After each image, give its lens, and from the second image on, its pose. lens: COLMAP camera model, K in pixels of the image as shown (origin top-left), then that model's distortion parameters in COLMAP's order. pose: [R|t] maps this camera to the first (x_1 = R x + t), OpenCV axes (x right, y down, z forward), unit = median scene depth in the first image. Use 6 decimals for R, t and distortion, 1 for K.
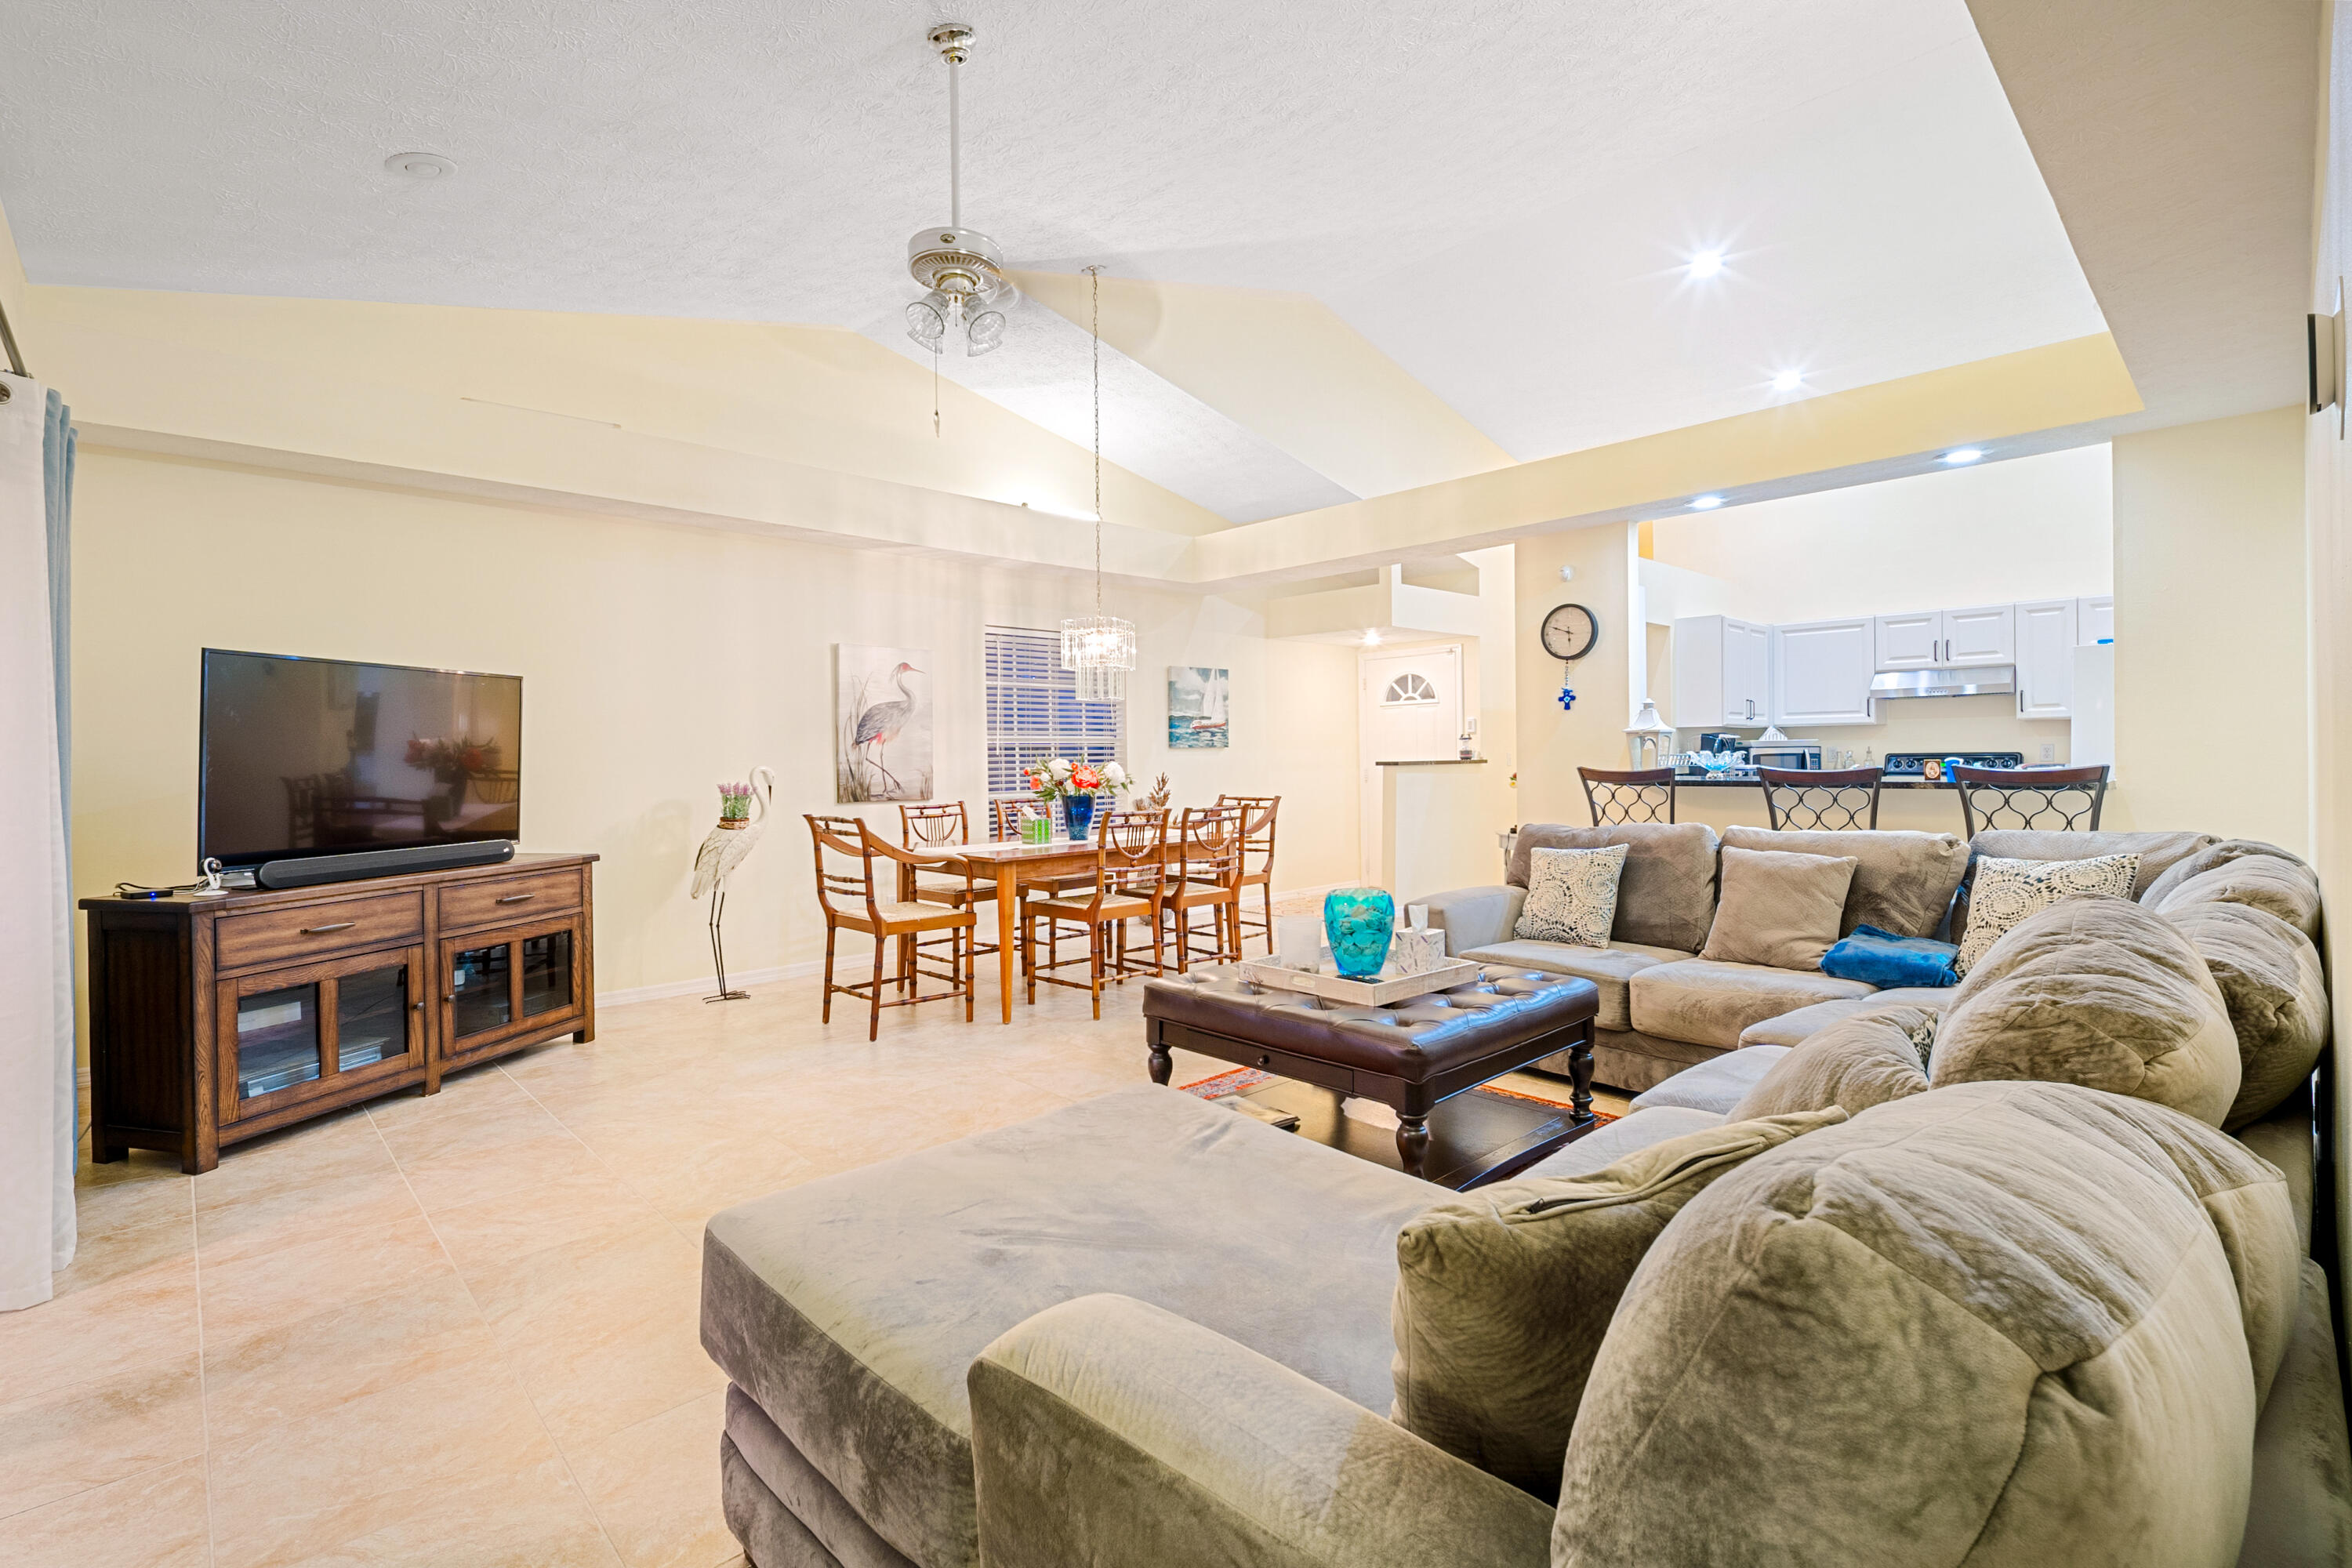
lens RADIAL K [[1043.6, 0, 1180.4], [0, 1043.6, 775.3], [0, 0, 1]] dist [0.011602, -0.007691]
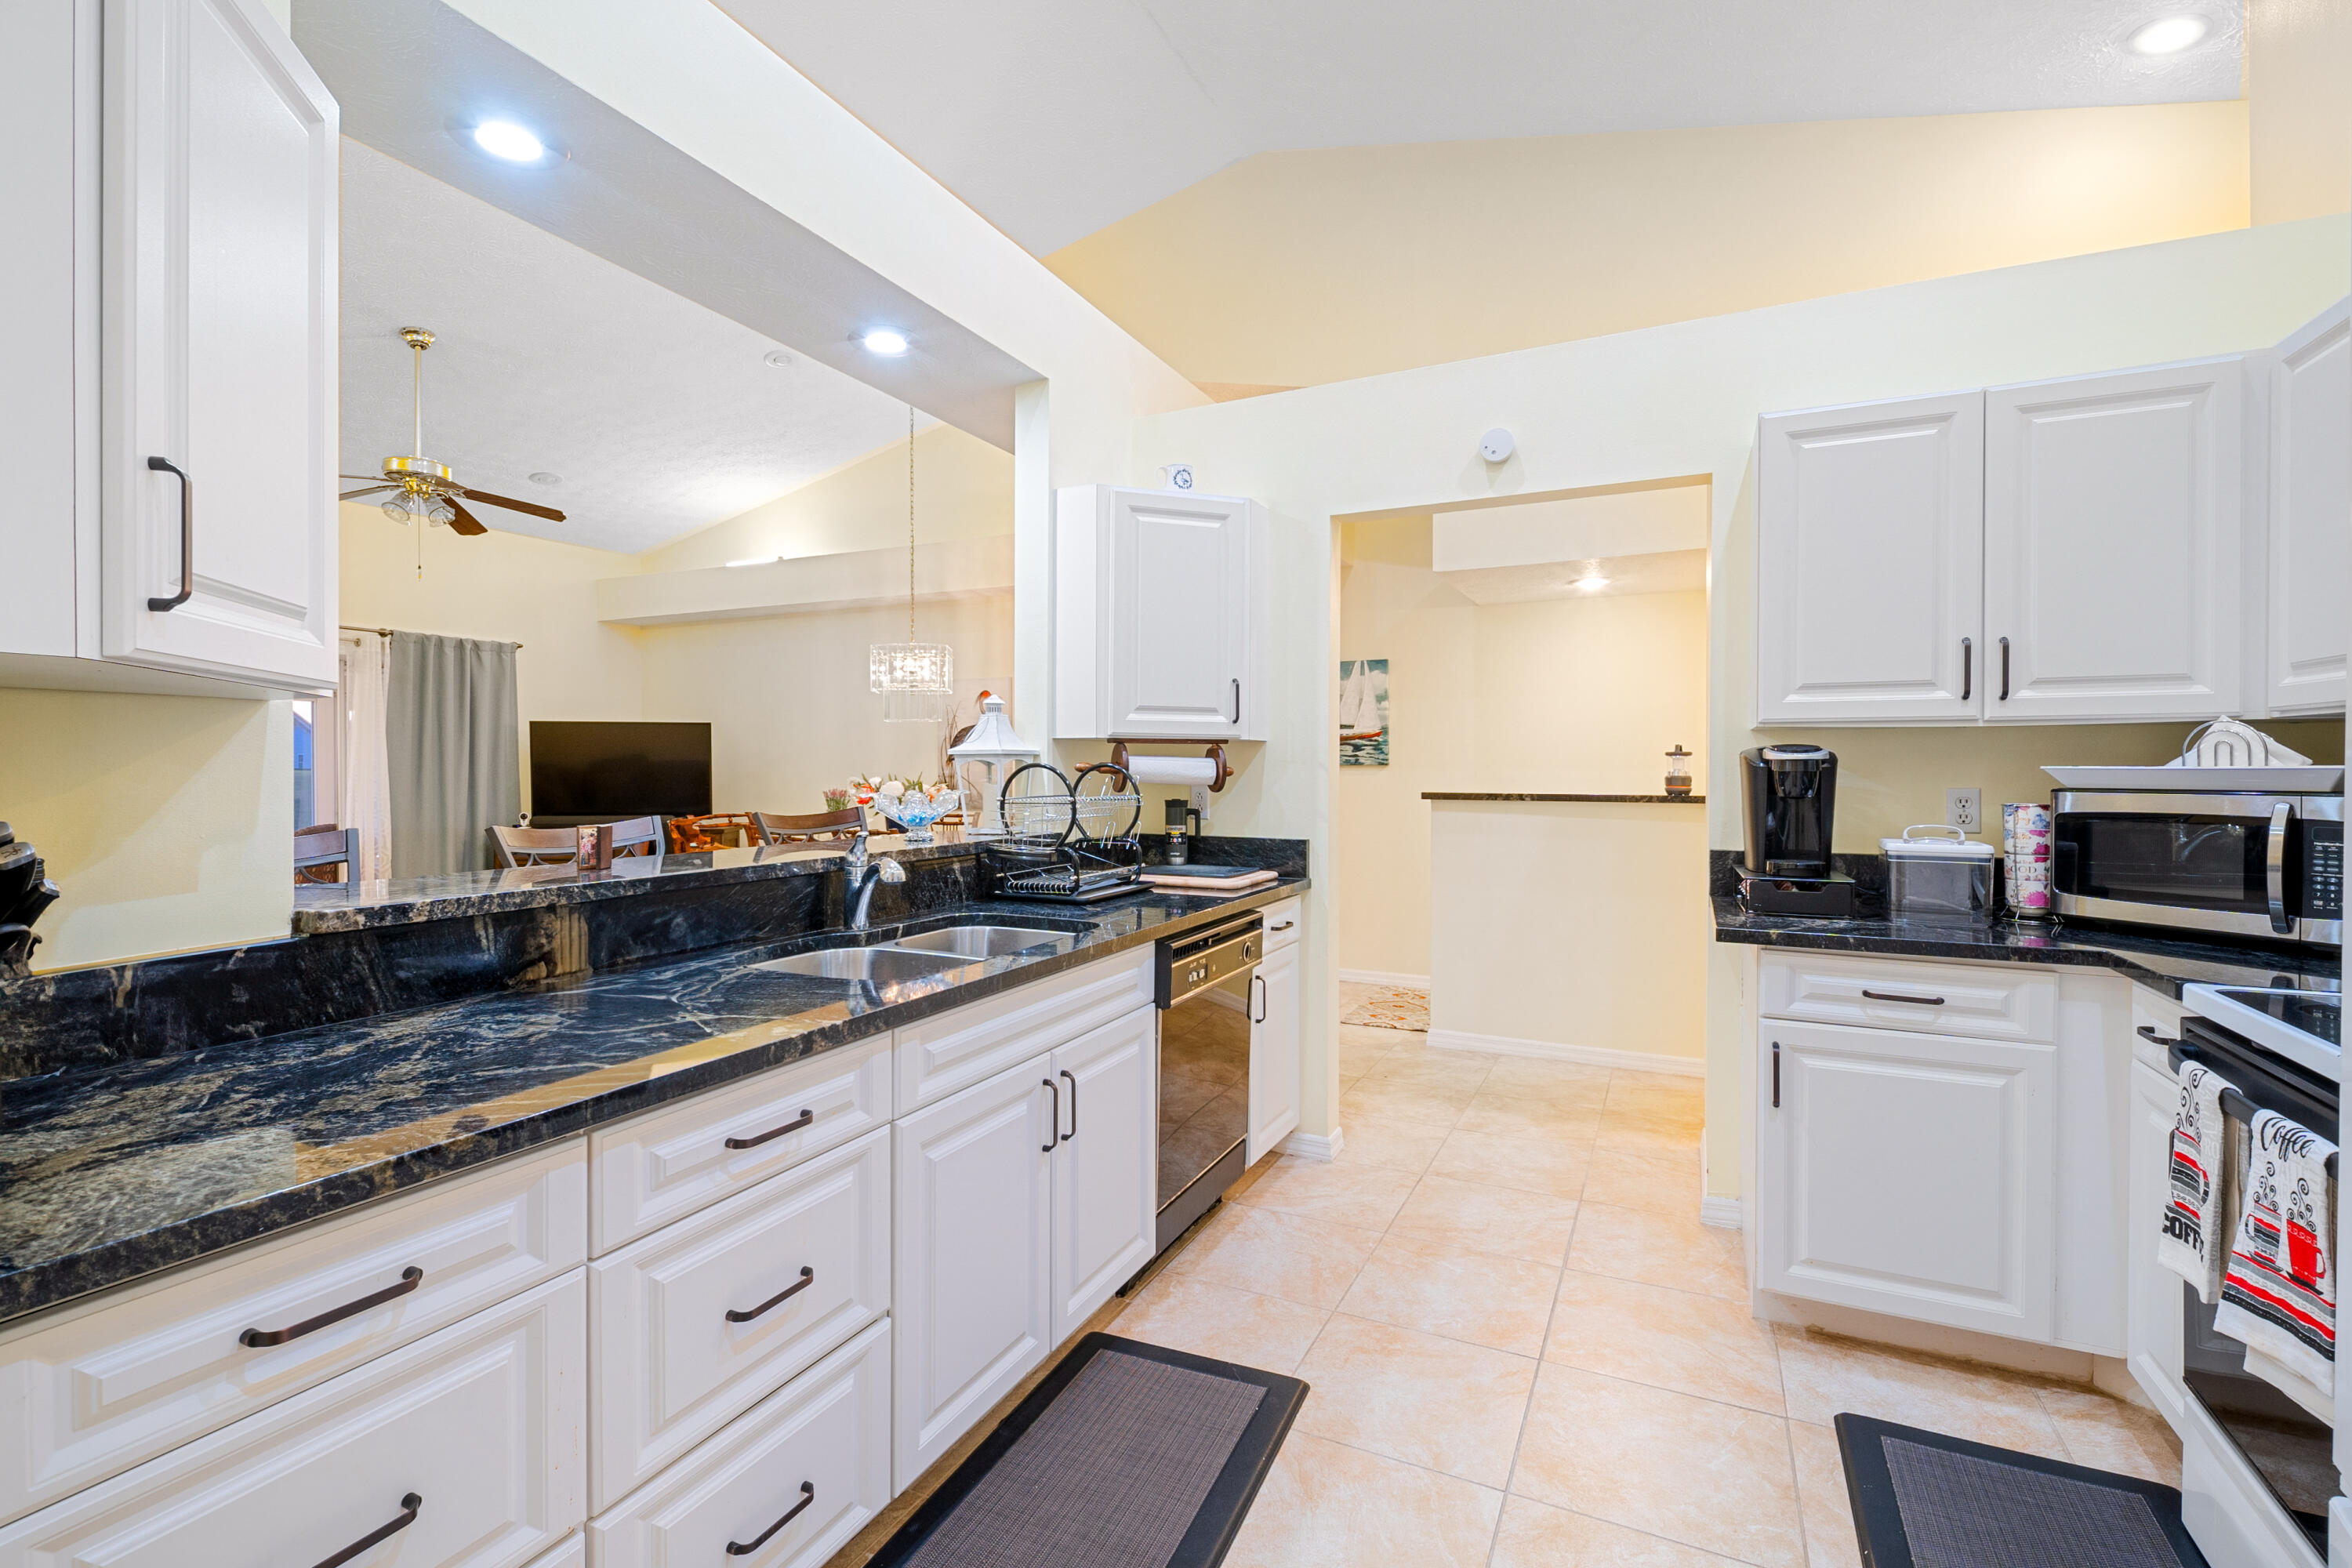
lens RADIAL K [[1043.6, 0, 1180.4], [0, 1043.6, 775.3], [0, 0, 1]] dist [0.011602, -0.007691]
pose [[0.355585, 0.021945, -0.934386, 0.916687], [-0.021670, 0.999649, 0.015231, -0.036812], [0.934393, 0.014833, 0.355936, 0.806148]]
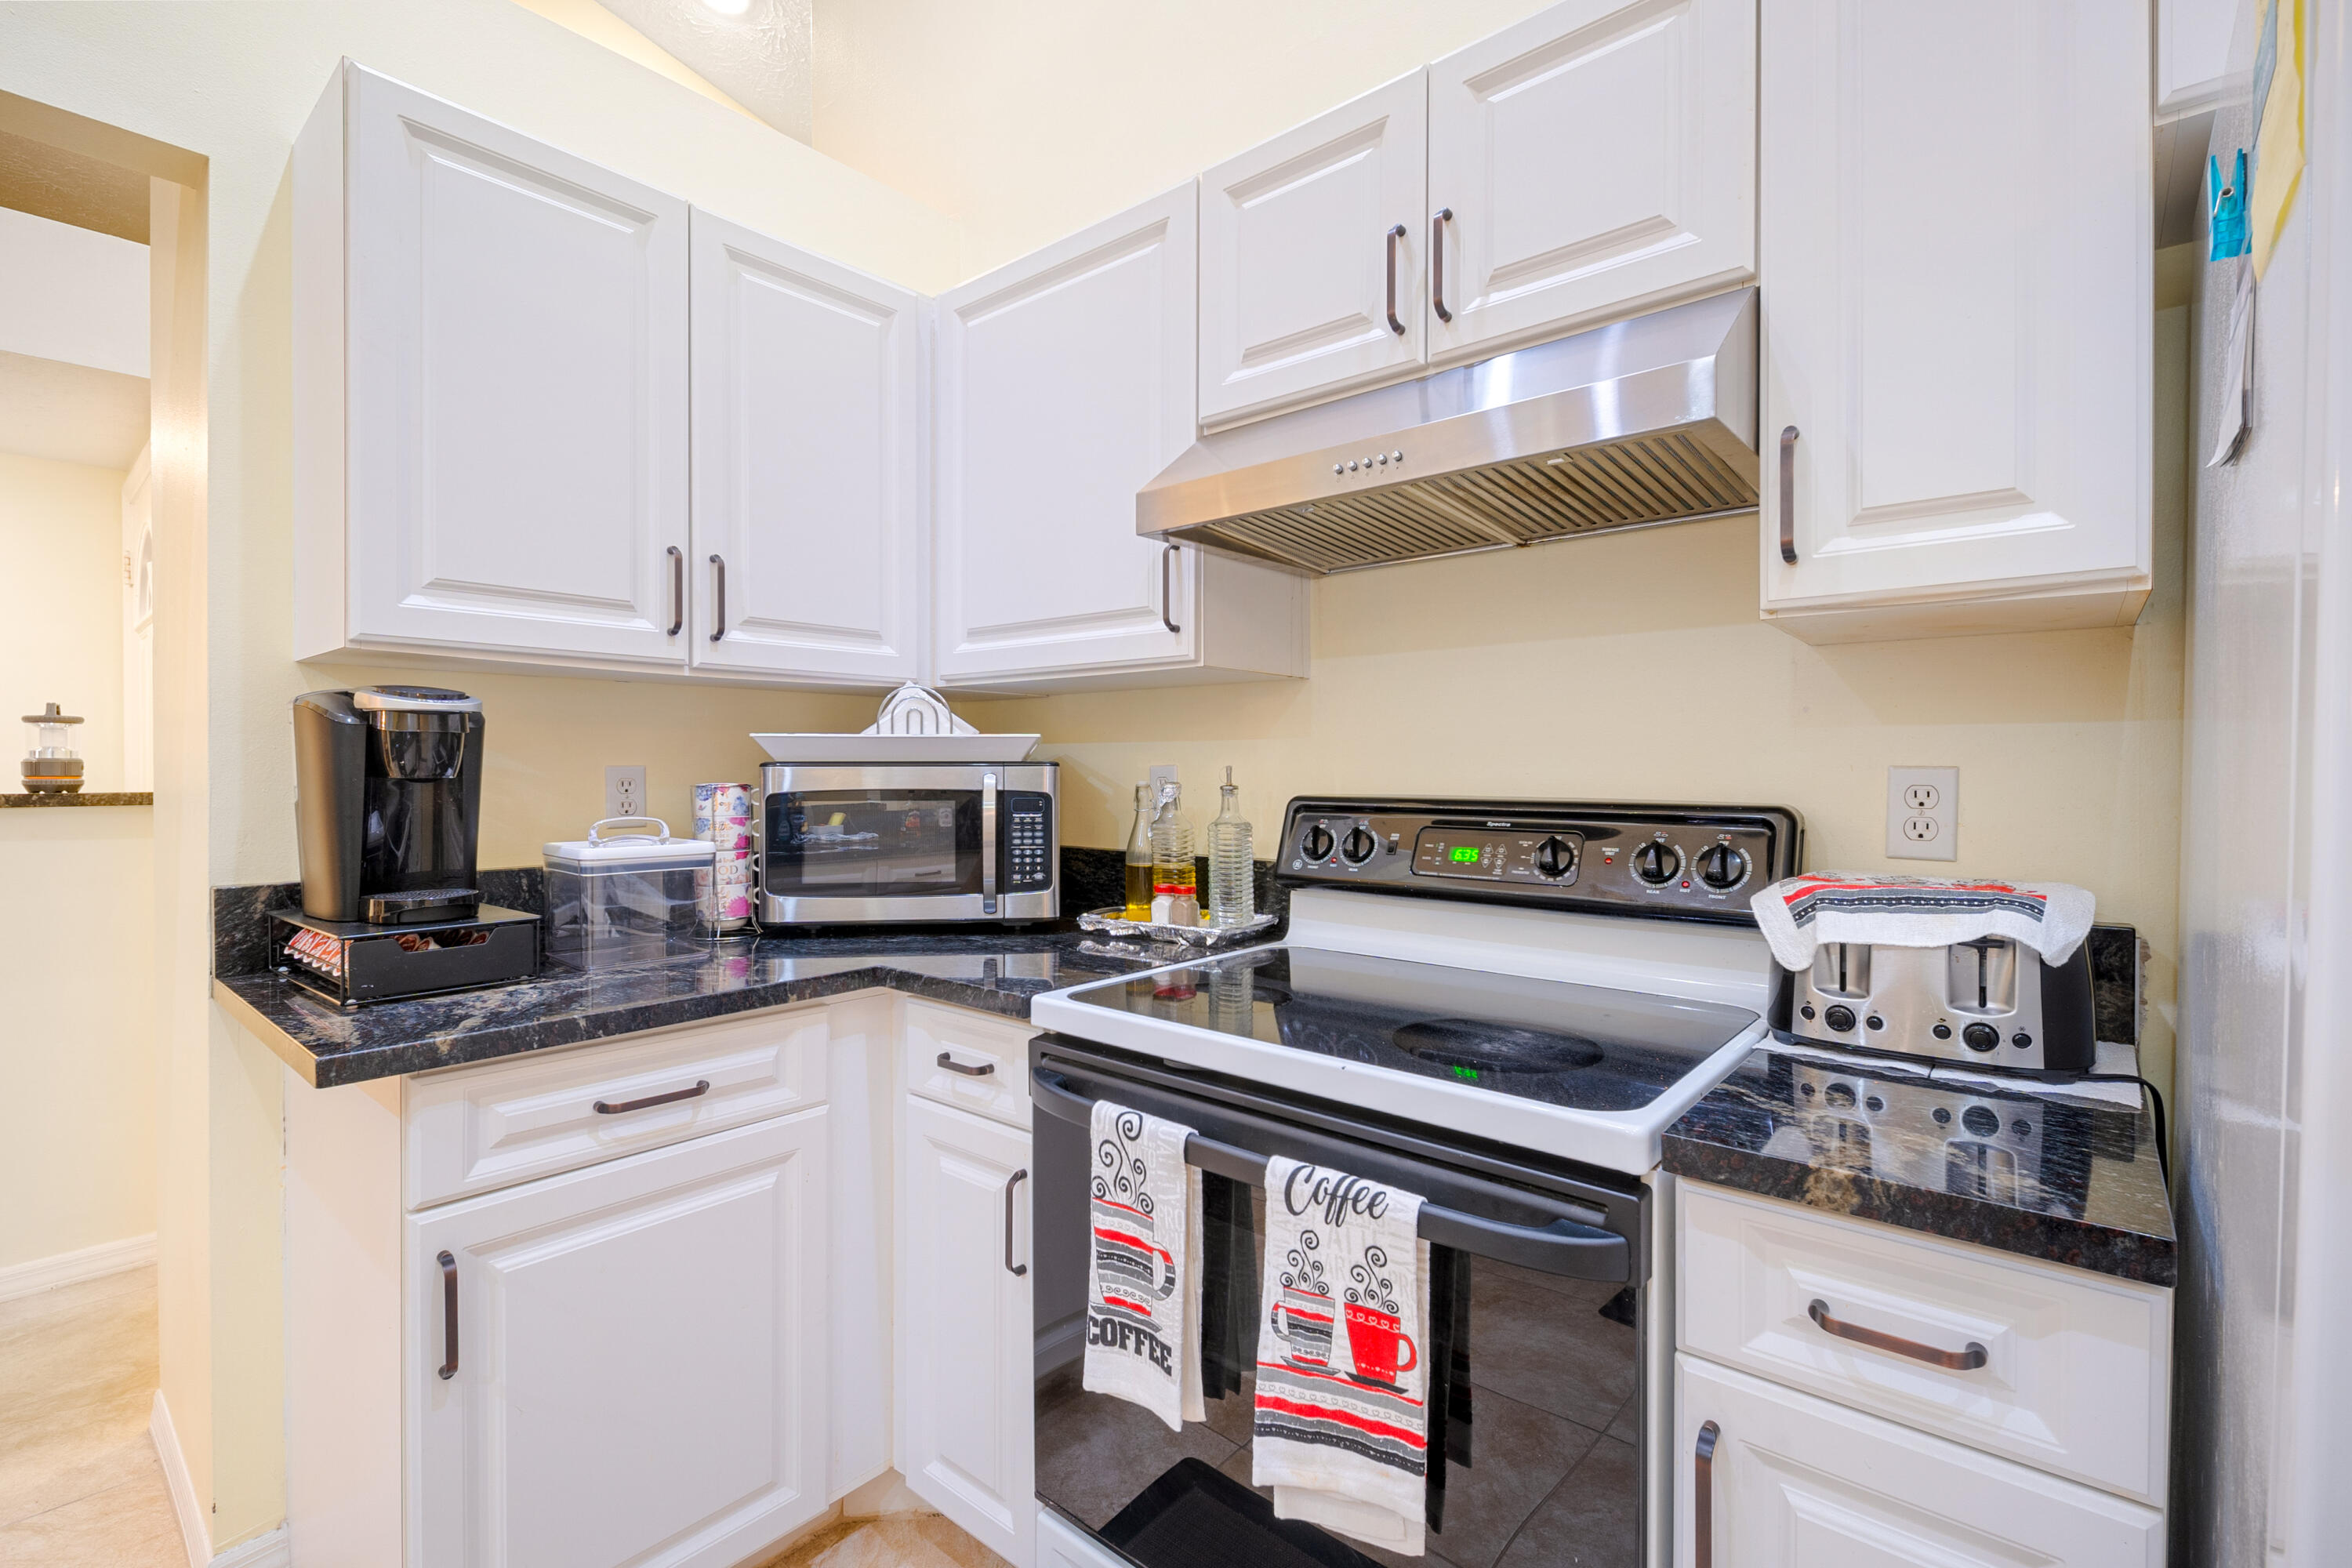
lens RADIAL K [[1051.6, 0, 1171.8], [0, 1051.6, 775.7], [0, 0, 1]] dist [0.009820, -0.008014]
pose [[0.994877, 0.014343, 0.100069, 0.759252], [-0.013251, 0.999845, -0.011575, -0.027430], [-0.100220, 0.010190, 0.994913, 0.931137]]
